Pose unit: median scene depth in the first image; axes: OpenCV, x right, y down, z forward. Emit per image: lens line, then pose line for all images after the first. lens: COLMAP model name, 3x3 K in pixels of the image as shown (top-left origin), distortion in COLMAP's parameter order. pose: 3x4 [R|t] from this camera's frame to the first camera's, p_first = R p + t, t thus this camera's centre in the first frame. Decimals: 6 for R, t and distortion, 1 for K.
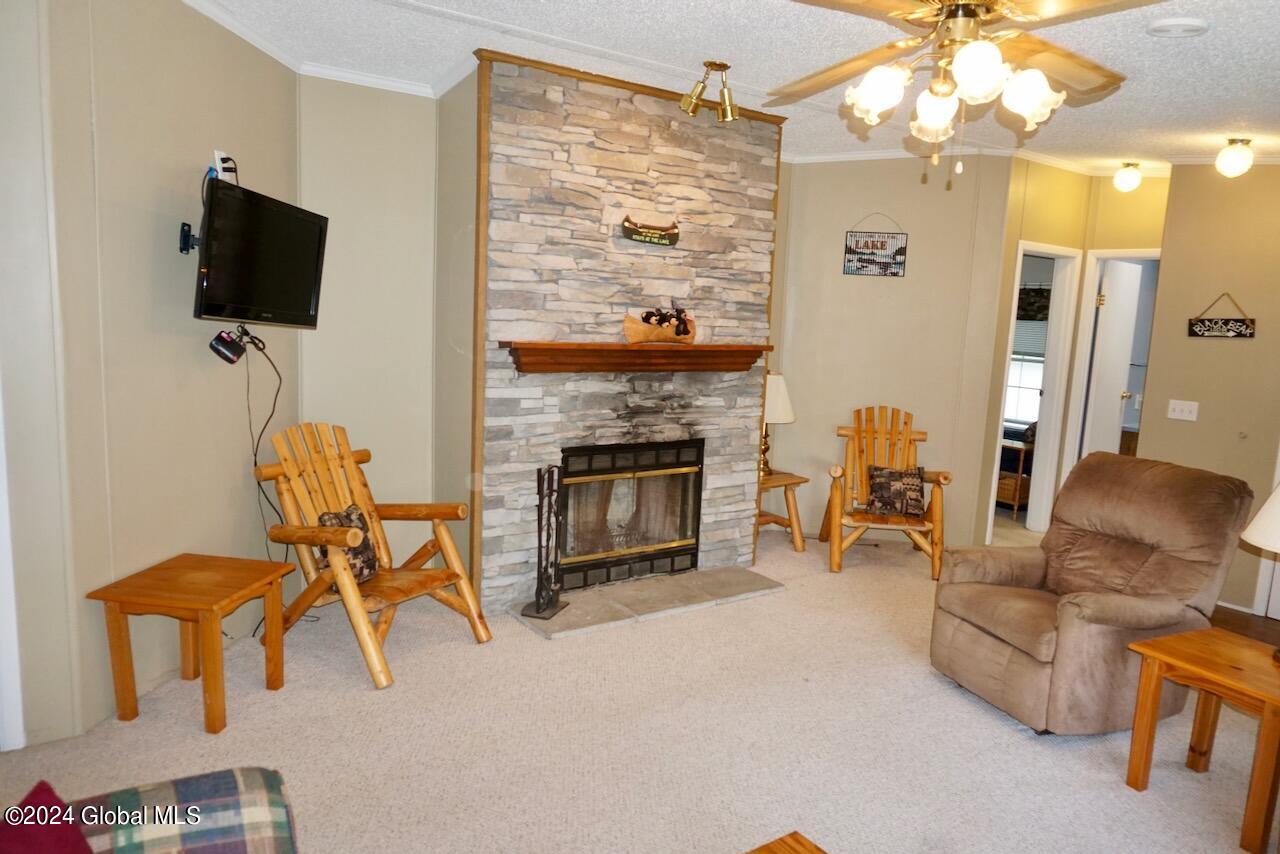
lens RADIAL K [[850.9, 0, 638.9], [0, 850.9, 429.4], [0, 0, 1]] dist [-0.055578, 0.042136]
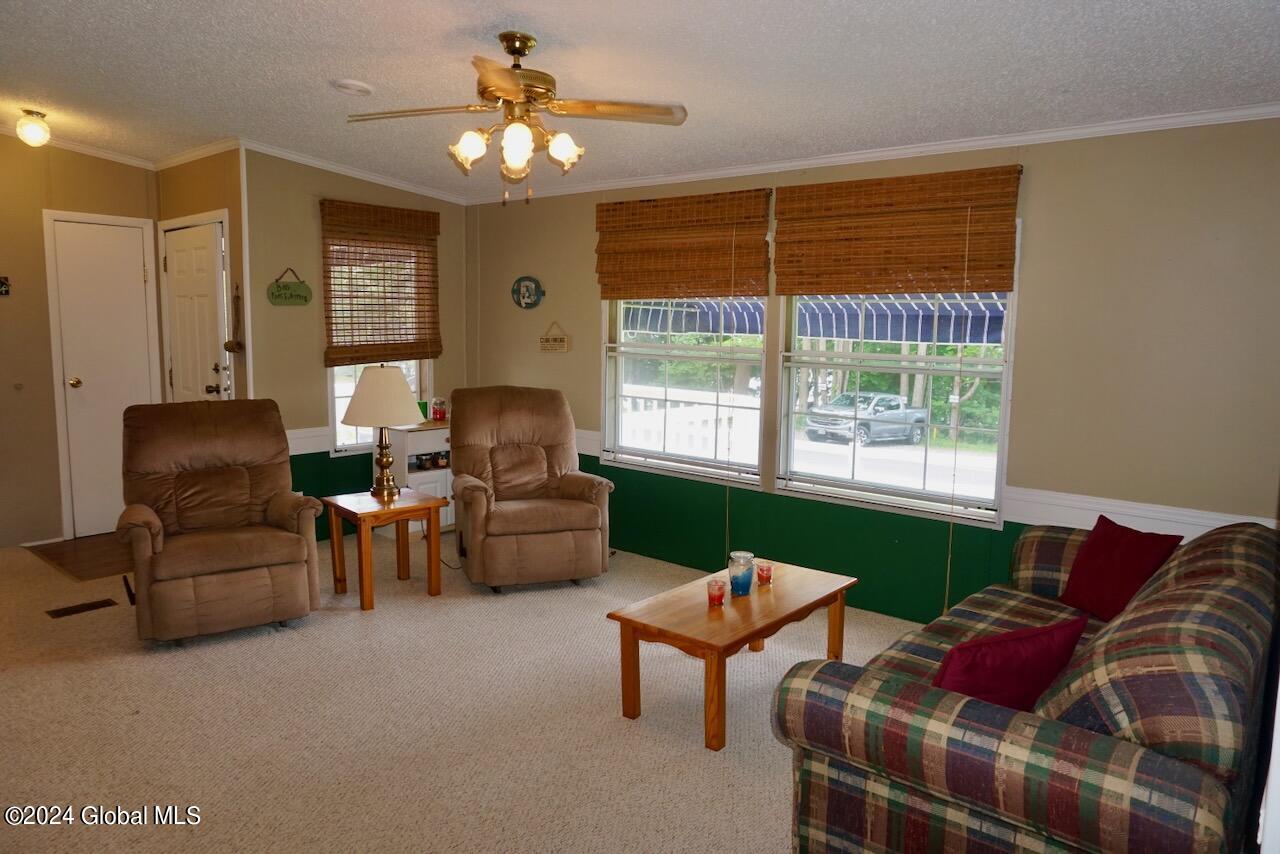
lens RADIAL K [[850.9, 0, 638.9], [0, 850.9, 429.4], [0, 0, 1]] dist [-0.055578, 0.042136]
pose [[-0.255668, -0.176143, 0.950583, -0.563680], [0.104708, 0.972432, 0.208354, -0.087200], [-0.961077, 0.152804, -0.230177, 0.538117]]
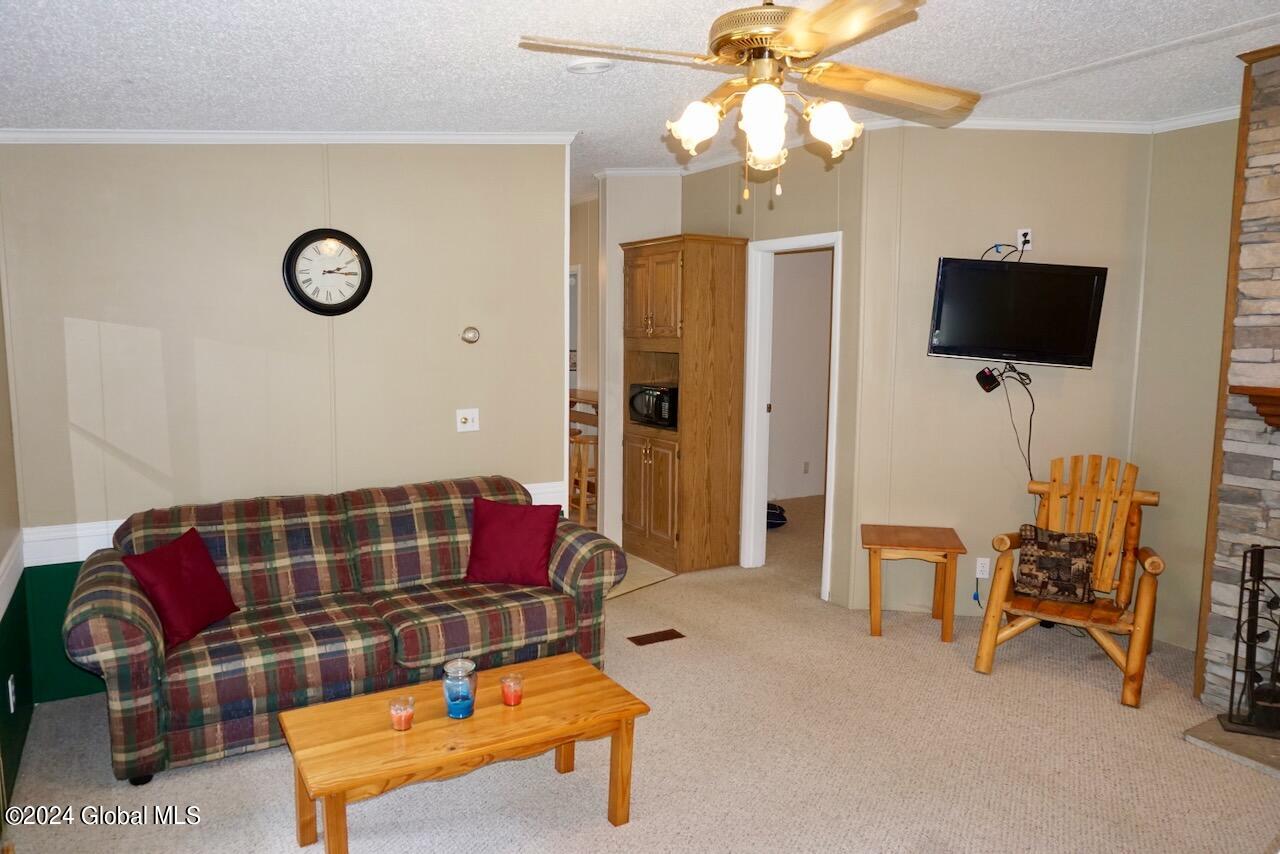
lens RADIAL K [[850.9, 0, 638.9], [0, 850.9, 429.4], [0, 0, 1]] dist [-0.055578, 0.042136]
pose [[-0.074796, 0.070744, -0.994686, 0.659560], [-0.149843, 0.985358, 0.081348, -0.035857], [0.985877, 0.155132, -0.063101, 0.427455]]
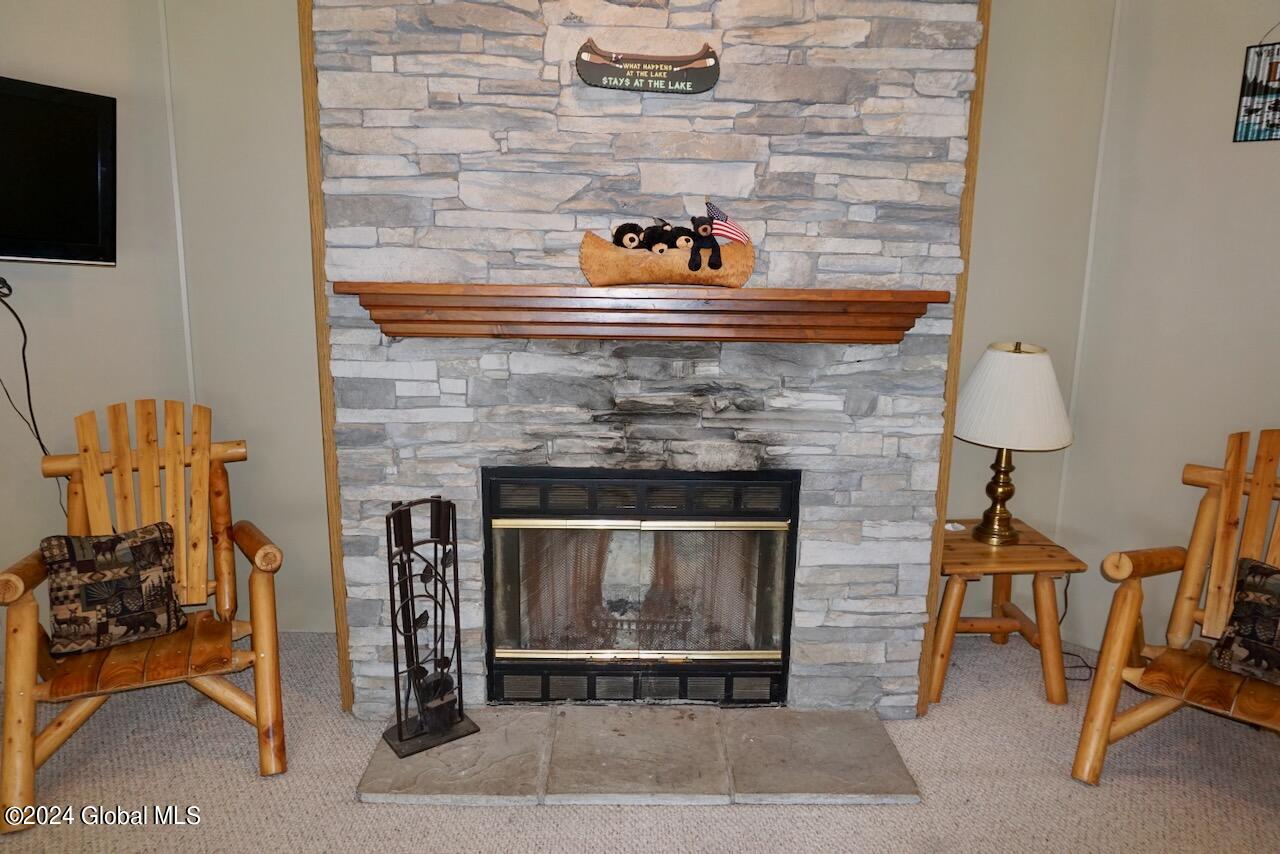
lens RADIAL K [[850.9, 0, 638.9], [0, 850.9, 429.4], [0, 0, 1]] dist [-0.055578, 0.042136]
pose [[0.831607, 0.085398, -0.548759, 0.312122], [-0.059027, 0.996101, 0.065561, -0.047974], [0.552218, -0.022129, 0.833406, 0.570341]]
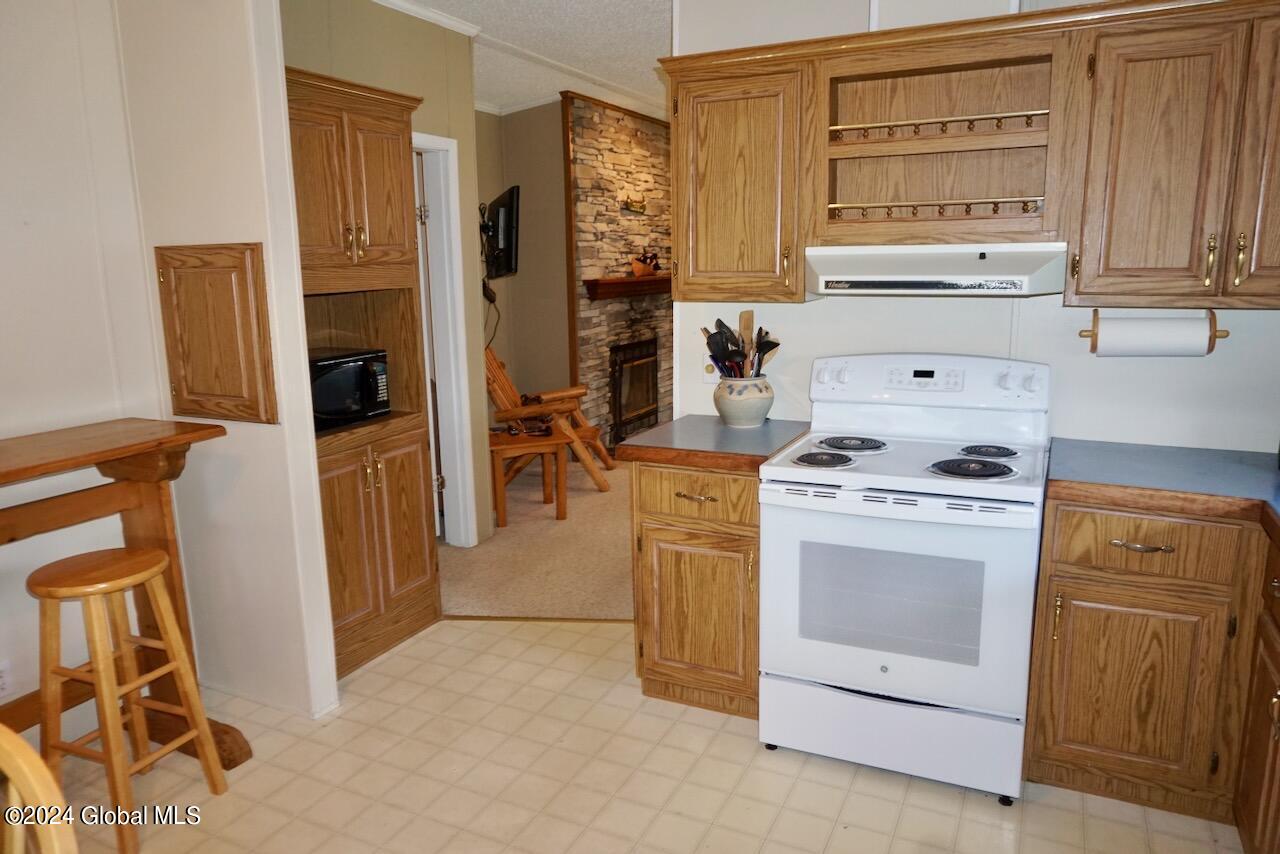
lens RADIAL K [[850.9, 0, 638.9], [0, 850.9, 429.4], [0, 0, 1]] dist [-0.055578, 0.042136]
pose [[0.874676, -0.150931, 0.460610, -0.766129], [0.120295, 0.988148, 0.095359, 0.026840], [-0.469544, -0.027999, 0.882465, -0.387736]]
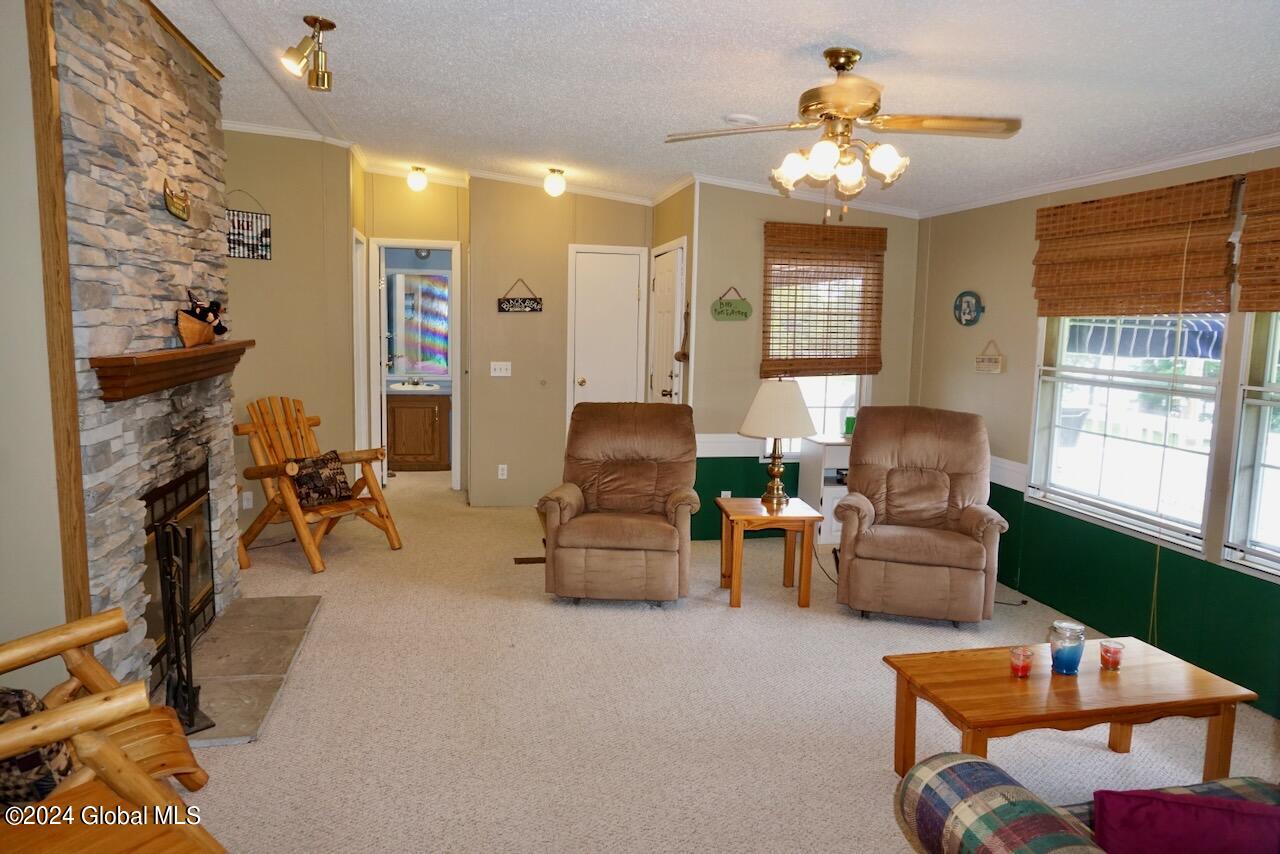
lens RADIAL K [[850.9, 0, 638.9], [0, 850.9, 429.4], [0, 0, 1]] dist [-0.055578, 0.042136]
pose [[0.388946, -0.156355, 0.907895, -0.552594], [0.124164, 0.985398, 0.116510, -0.066504], [-0.912855, 0.067412, 0.402680, 0.324987]]
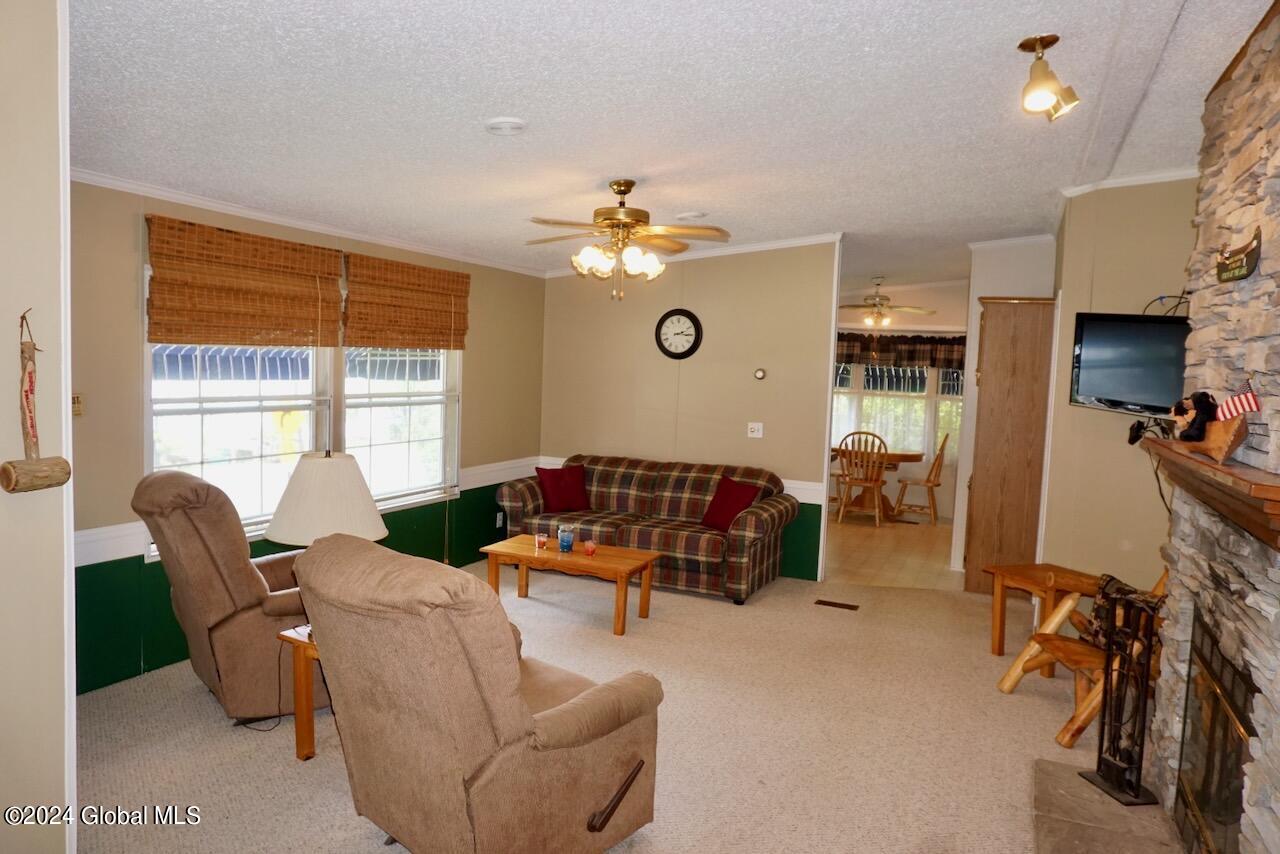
lens RADIAL K [[850.9, 0, 638.9], [0, 850.9, 429.4], [0, 0, 1]] dist [-0.055578, 0.042136]
pose [[-0.854492, -0.040704, -0.517867, 0.639406], [-0.149764, 0.973898, 0.170566, -0.159707], [0.497407, 0.223306, -0.838285, 1.302206]]
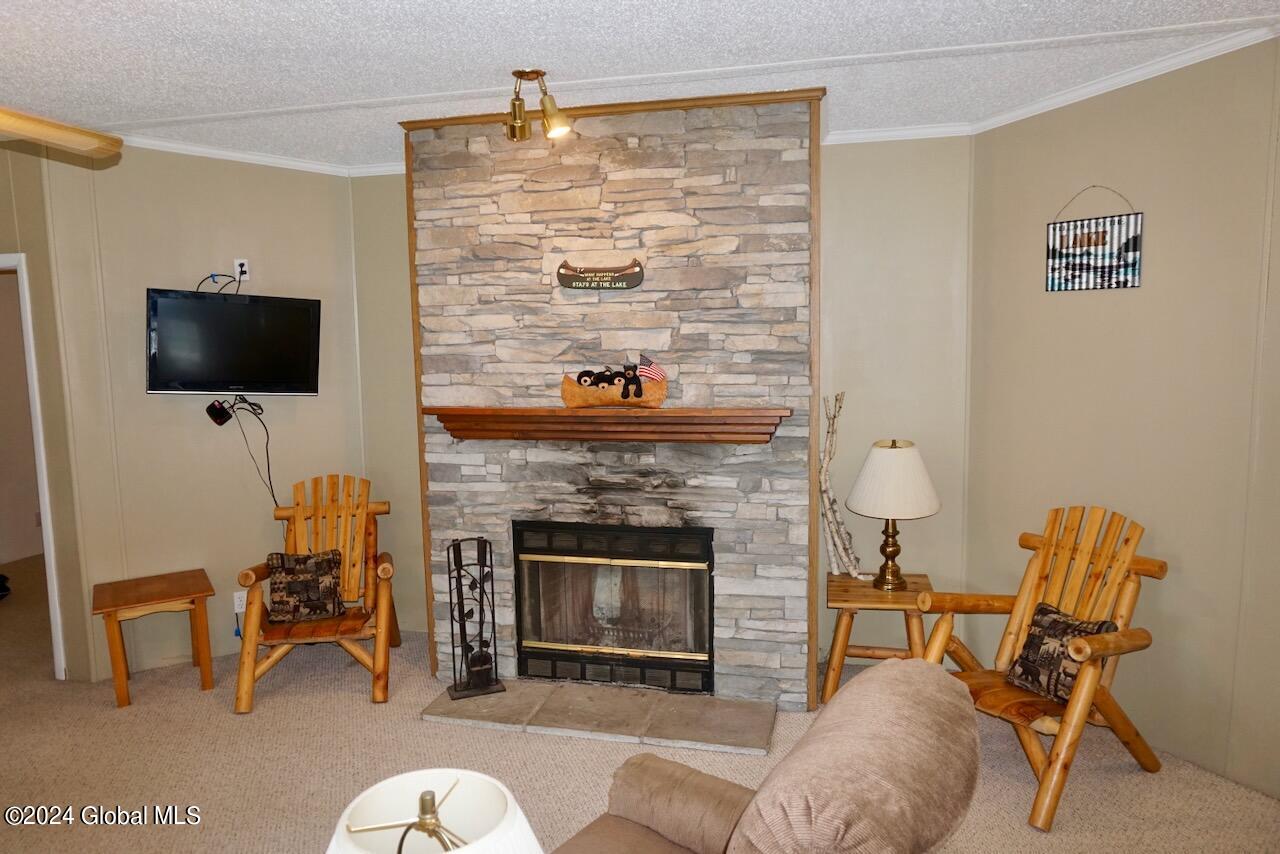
lens RADIAL K [[850.9, 0, 638.9], [0, 850.9, 429.4], [0, 0, 1]] dist [-0.055578, 0.042136]
pose [[0.658194, 0.032601, -0.752142, 0.683875], [-0.060945, 0.998090, -0.010071, -0.075031], [0.750378, 0.052468, 0.658924, 0.486634]]
